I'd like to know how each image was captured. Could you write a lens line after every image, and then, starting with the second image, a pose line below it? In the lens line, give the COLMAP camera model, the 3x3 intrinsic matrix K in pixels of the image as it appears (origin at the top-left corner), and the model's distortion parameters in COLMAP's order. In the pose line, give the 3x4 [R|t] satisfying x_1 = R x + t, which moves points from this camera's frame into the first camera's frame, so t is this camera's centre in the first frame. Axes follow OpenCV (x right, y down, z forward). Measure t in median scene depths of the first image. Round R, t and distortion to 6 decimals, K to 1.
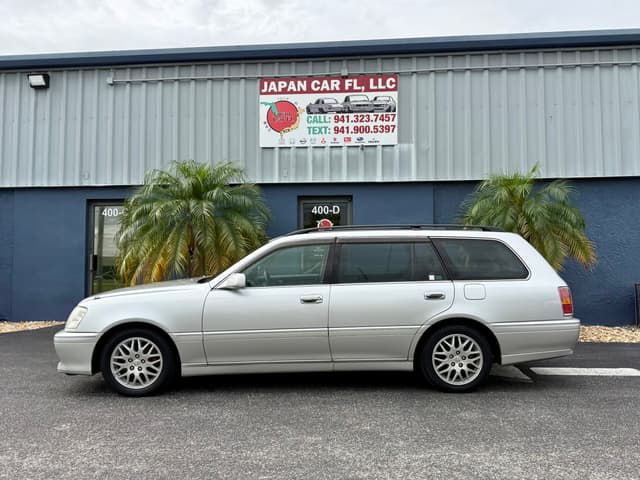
lens RADIAL K [[517.5, 0, 326.1], [0, 517.5, 240.6], [0, 0, 1]] dist [0.104621, -0.133807]
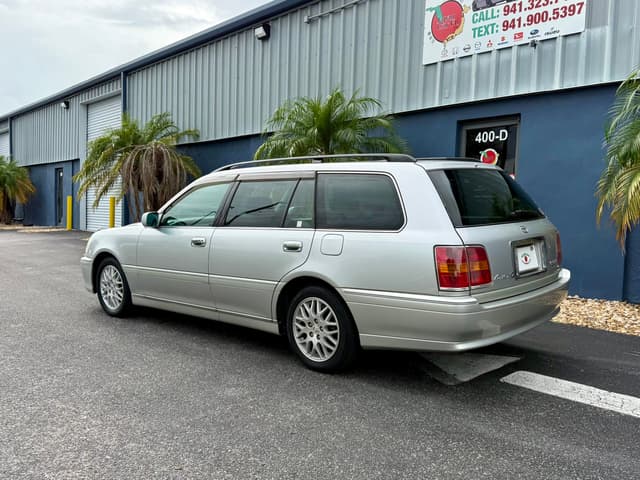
lens RADIAL K [[580.1, 0, 338.4], [0, 580.1, 241.2], [0, 0, 1]] dist [0.118683, -0.229495]
pose [[0.734014, 0.057449, -0.676700, 0.433003], [0.014441, 0.994870, 0.100125, 0.005216], [0.678981, -0.083265, 0.729419, 0.203522]]
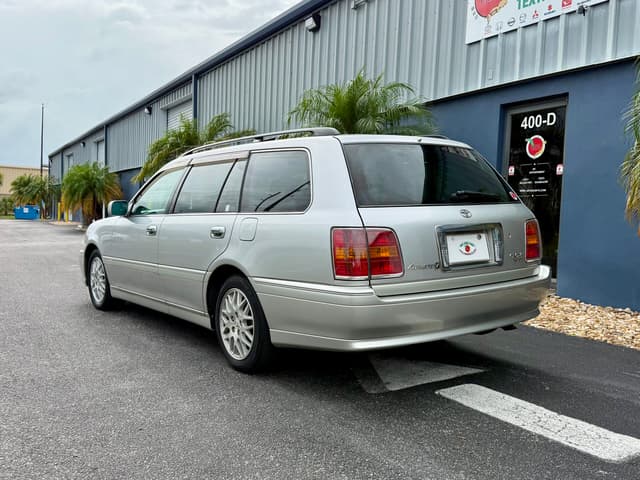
lens RADIAL K [[615.7, 0, 319.6], [0, 615.7, 240.1], [0, 0, 1]] dist [0.125718, -0.246873]
pose [[0.572618, 0.052321, -0.818151, 0.501870], [0.016940, 0.996993, 0.075615, 0.027231], [0.819648, -0.057158, 0.570009, 0.315635]]
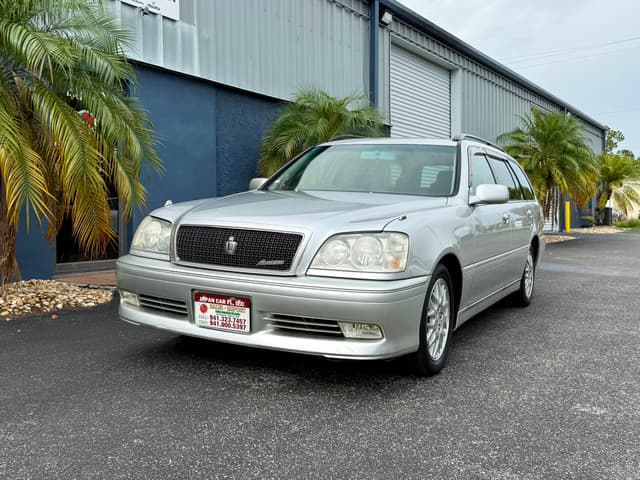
lens RADIAL K [[615.7, 0, 319.6], [0, 615.7, 240.1], [0, 0, 1]] dist [0.125718, -0.246873]
pose [[0.488721, -0.033416, 0.871800, -0.530400], [-0.051699, 0.996401, 0.067173, 0.049134], [-0.870907, -0.077900, 0.485234, 0.386638]]
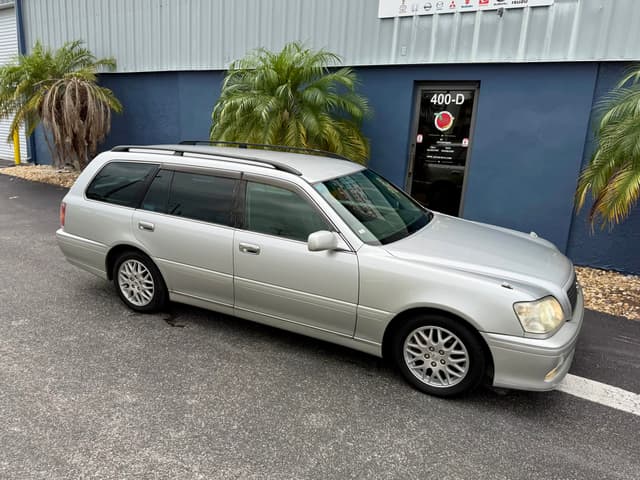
lens RADIAL K [[529.1, 0, 300.4], [0, 529.1, 256.3], [0, 0, 1]] dist [0.060000, -0.112120]
pose [[0.836704, 0.175787, -0.518677, 0.280872], [-0.011822, 0.952663, 0.303800, -0.076090], [0.547528, -0.248059, 0.799175, 0.161889]]
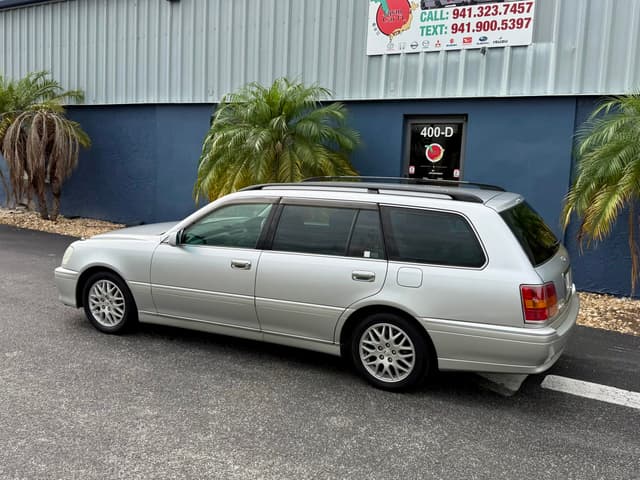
lens RADIAL K [[611.0, 0, 333.8], [0, 611.0, 221.7], [0, 0, 1]] dist [0.171002, -0.392779]
pose [[0.888200, 0.084119, -0.451691, 0.307476], [-0.014397, 0.987710, 0.155632, -0.068827], [0.459231, -0.131729, 0.878495, 0.057277]]
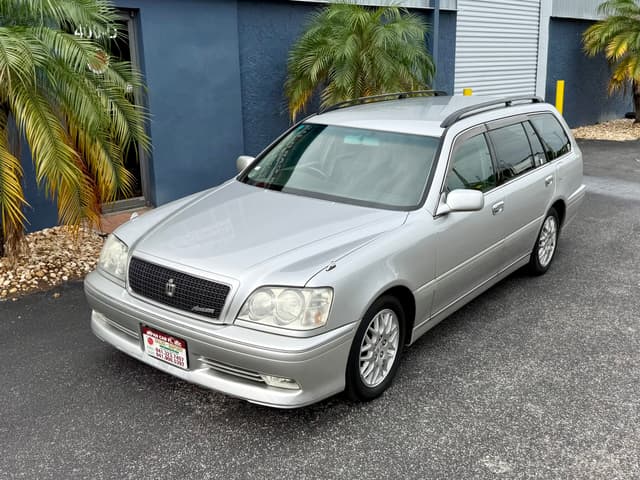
lens RADIAL K [[662.7, 0, 302.4], [0, 662.7, 260.3], [0, 0, 1]] dist [0.175510, -0.355093]
pose [[0.619820, -0.223089, 0.752365, -0.500585], [-0.031810, 0.950810, 0.308138, -0.056970], [-0.784099, -0.214923, 0.582235, 0.312317]]
